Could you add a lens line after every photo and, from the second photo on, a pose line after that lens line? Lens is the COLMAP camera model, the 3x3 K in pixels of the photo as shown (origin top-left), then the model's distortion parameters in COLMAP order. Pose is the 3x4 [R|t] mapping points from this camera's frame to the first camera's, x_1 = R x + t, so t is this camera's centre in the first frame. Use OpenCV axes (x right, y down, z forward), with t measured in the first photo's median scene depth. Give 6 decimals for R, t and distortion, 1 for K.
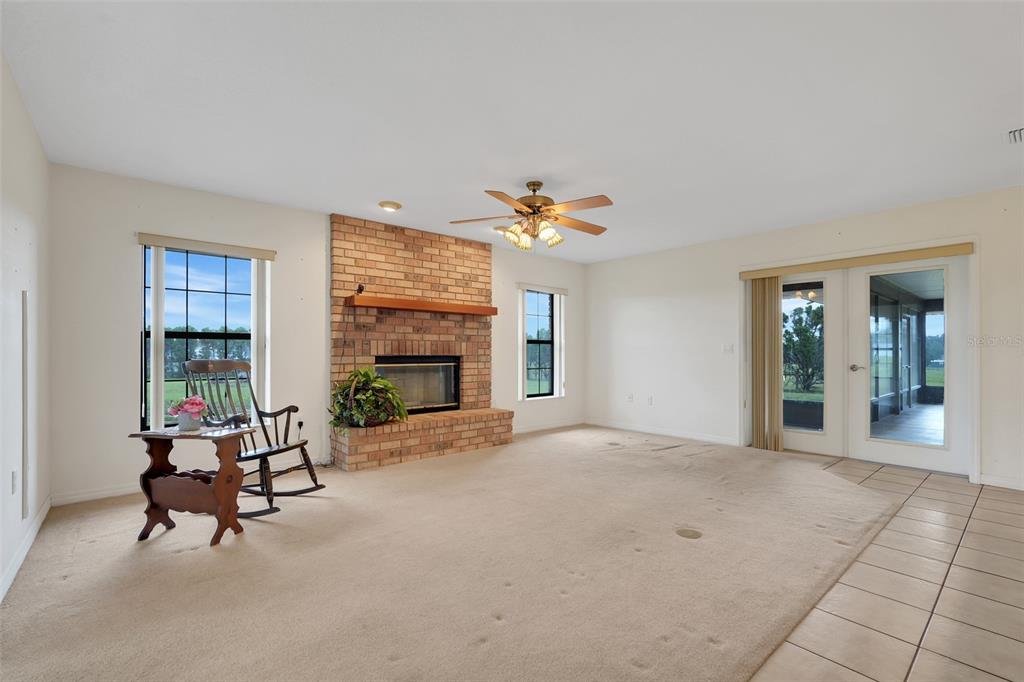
lens RADIAL K [[420.5, 0, 509.8], [0, 420.5, 362.7], [0, 0, 1]] dist [0.000300, 0.000045]
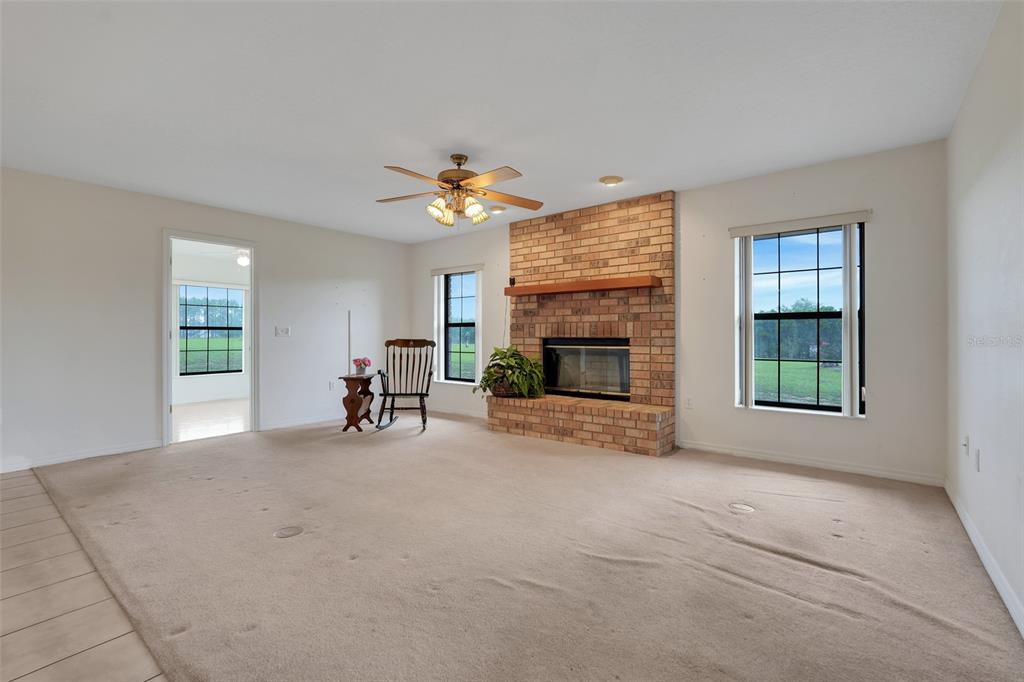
lens RADIAL K [[454.4, 0, 512.0], [0, 454.4, 341.0], [0, 0, 1]] dist [-0.000935, 0.000109]
pose [[0.234842, 0.012088, -0.971958, 0.774433], [-0.017615, 0.999811, 0.008178, -0.015196], [0.971874, 0.015201, 0.235011, 0.605007]]
